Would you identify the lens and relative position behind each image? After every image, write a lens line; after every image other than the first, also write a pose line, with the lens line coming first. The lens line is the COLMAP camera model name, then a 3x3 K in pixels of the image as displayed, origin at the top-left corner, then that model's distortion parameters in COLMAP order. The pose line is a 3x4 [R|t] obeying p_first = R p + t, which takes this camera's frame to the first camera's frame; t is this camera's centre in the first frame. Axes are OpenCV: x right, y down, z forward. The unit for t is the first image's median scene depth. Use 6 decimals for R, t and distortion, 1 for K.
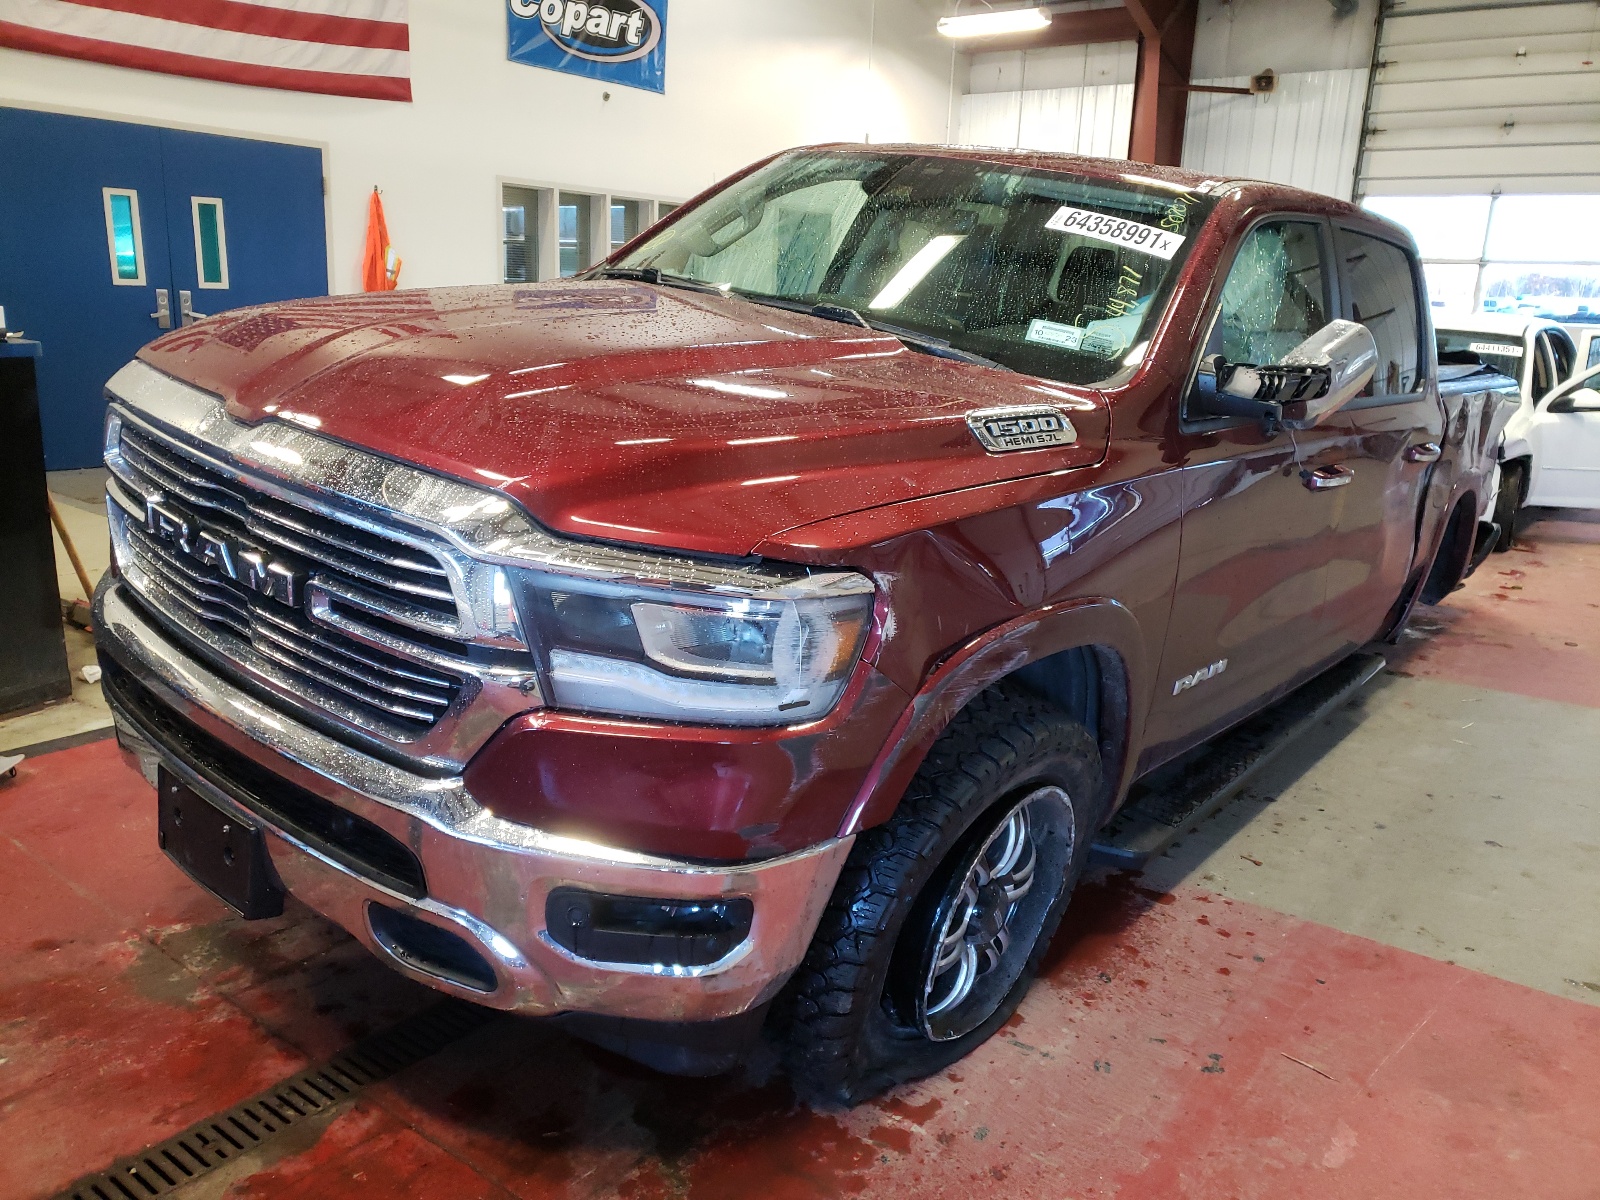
lens RADIAL K [[1220.5, 0, 800.0], [0, 1220.5, 600.0], [0, 0, 1]] dist [-0.051195, 0.089271]
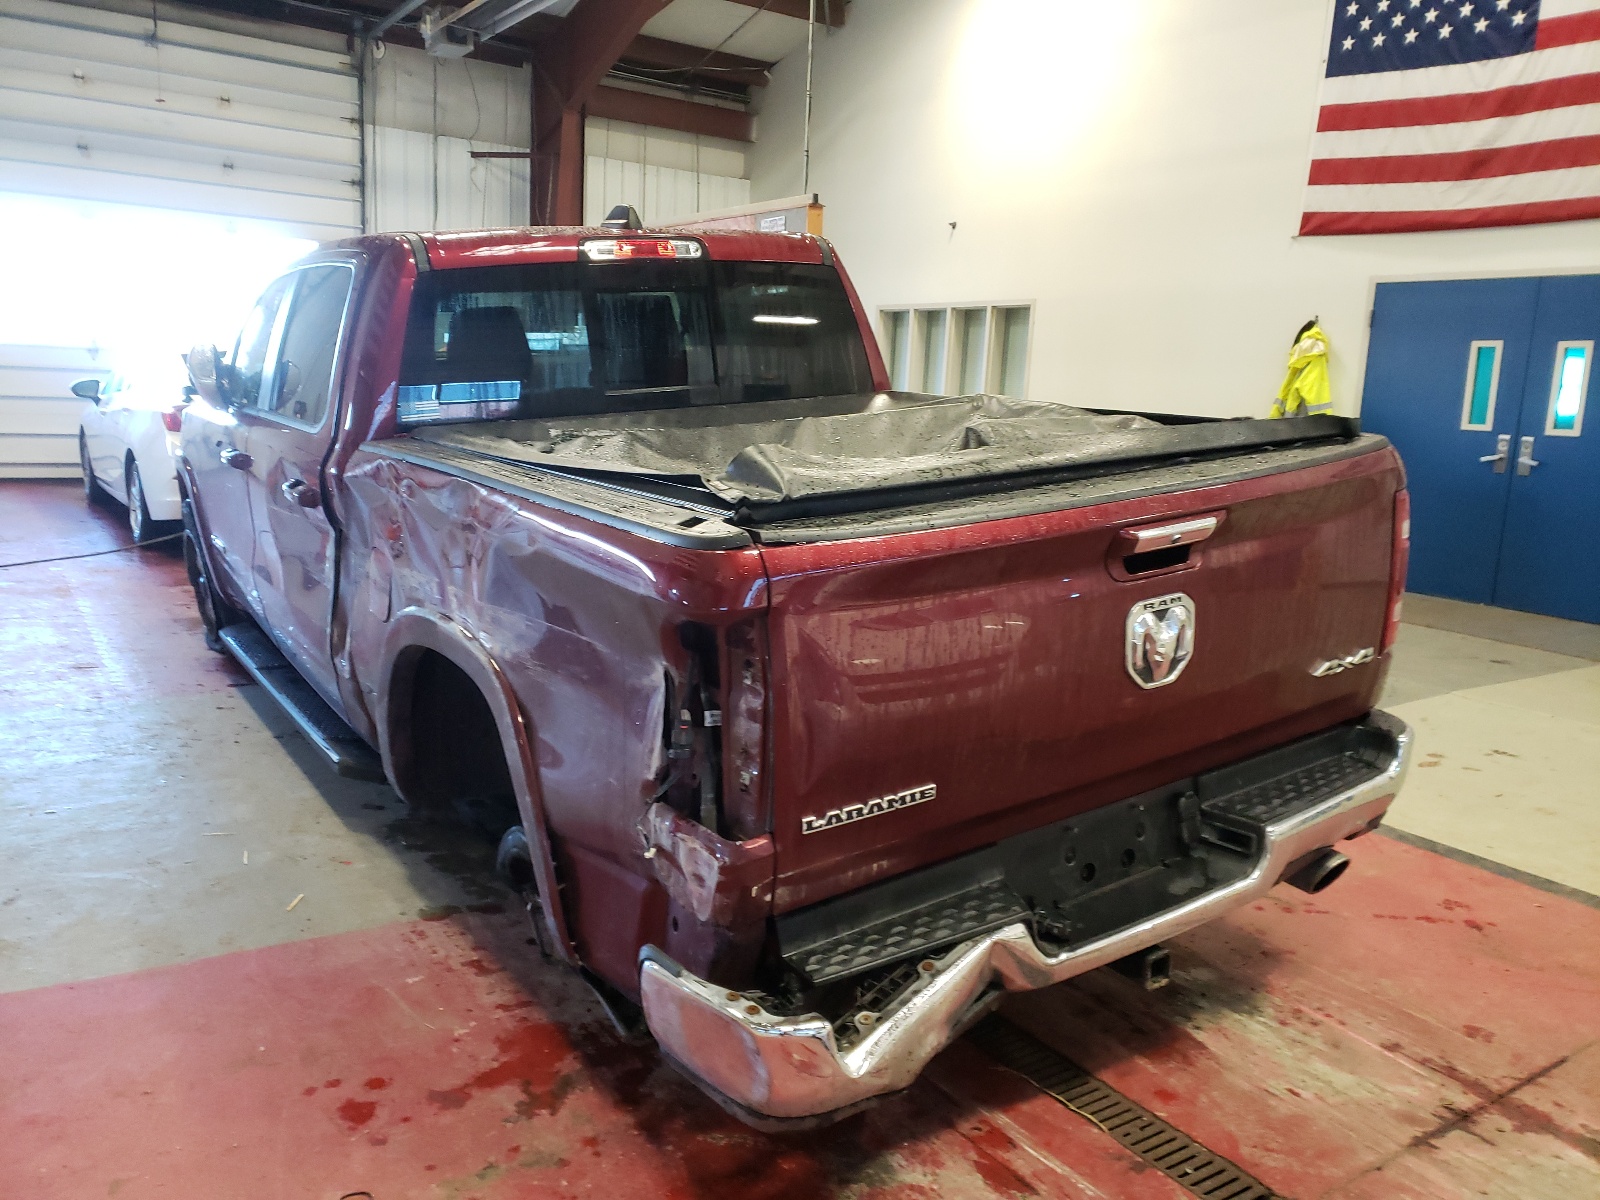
lens RADIAL K [[1201.5, 0, 828.4], [0, 1201.5, 604.3], [0, 0, 1]] dist [0.005309, 0.003300]
pose [[-0.263618, 0.126971, -0.956234, 0.449069], [-0.296319, 0.932711, 0.205537, -0.122613], [0.917987, 0.337533, -0.208255, 0.555030]]
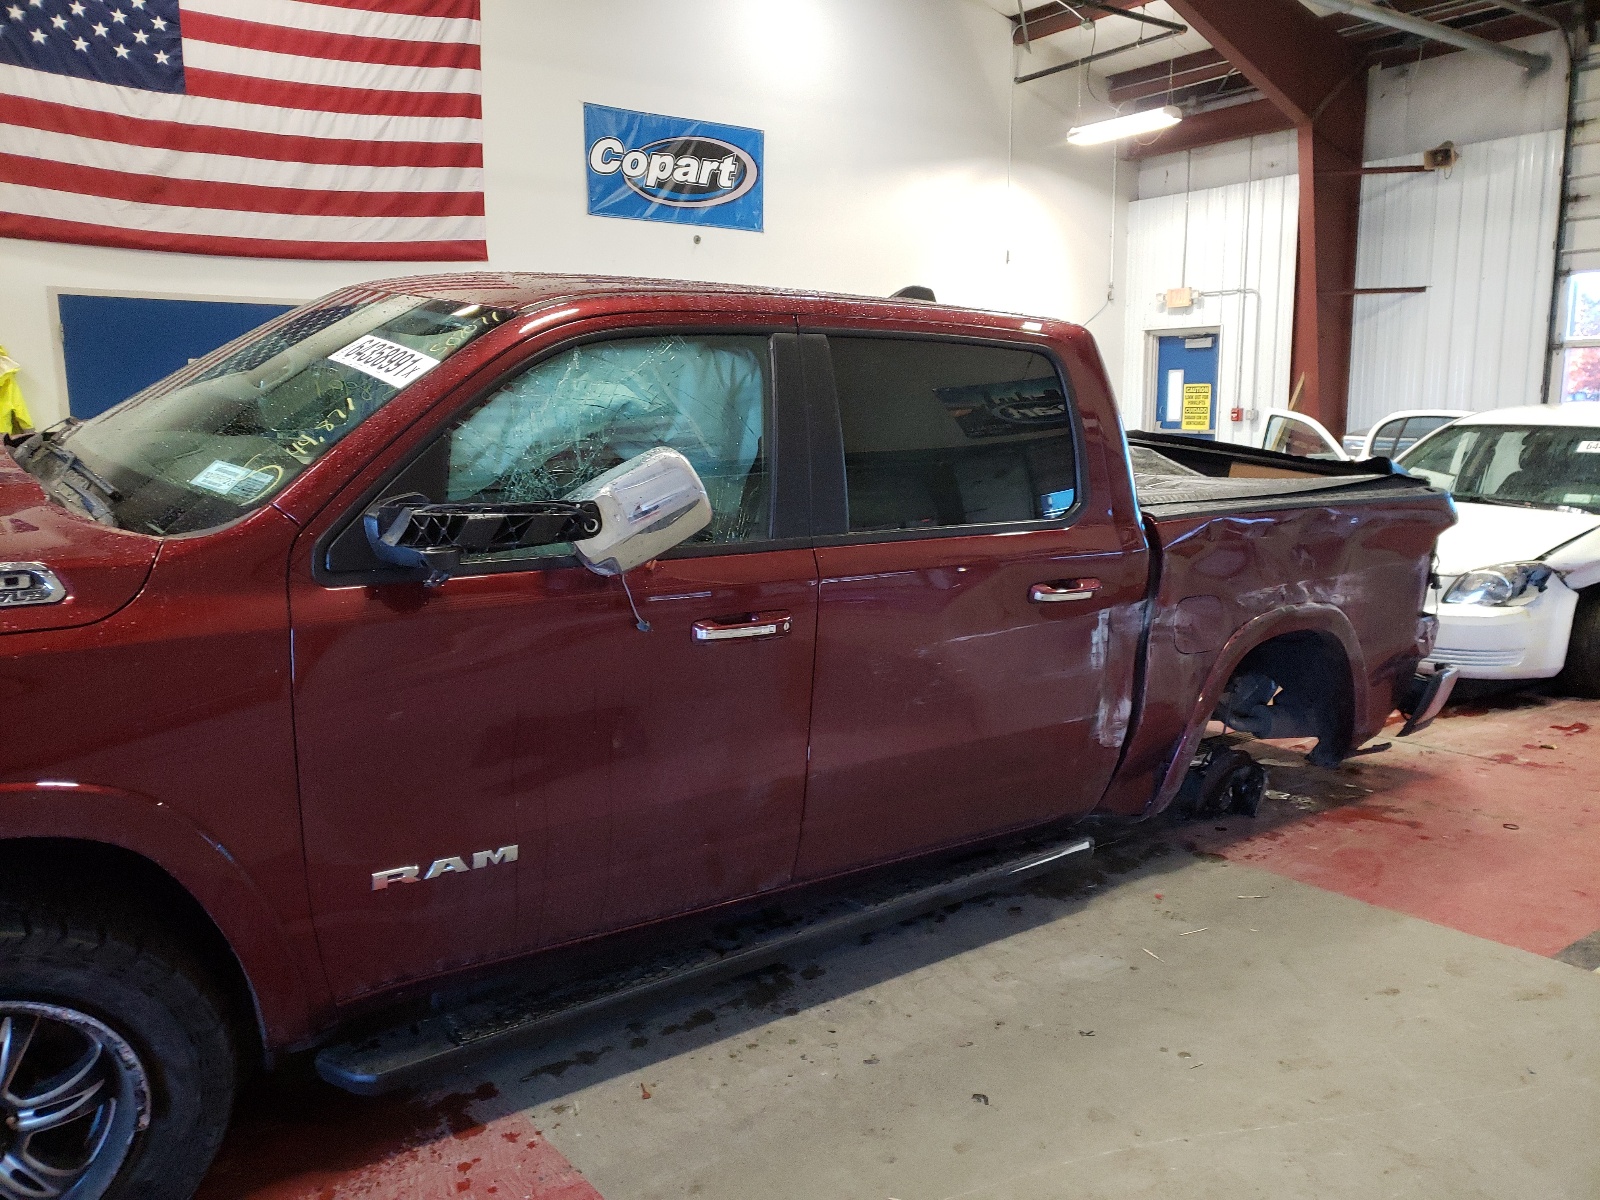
lens RADIAL K [[1228.2, 0, 800.0], [0, 1228.2, 600.0], [0, 0, 1]] dist [0.001284, 0.004193]
pose [[0.963416, -0.009516, -0.267841, 0.198837], [-0.017653, 0.994946, -0.098847, -0.010147], [0.267428, 0.099959, 0.958379, 0.056081]]
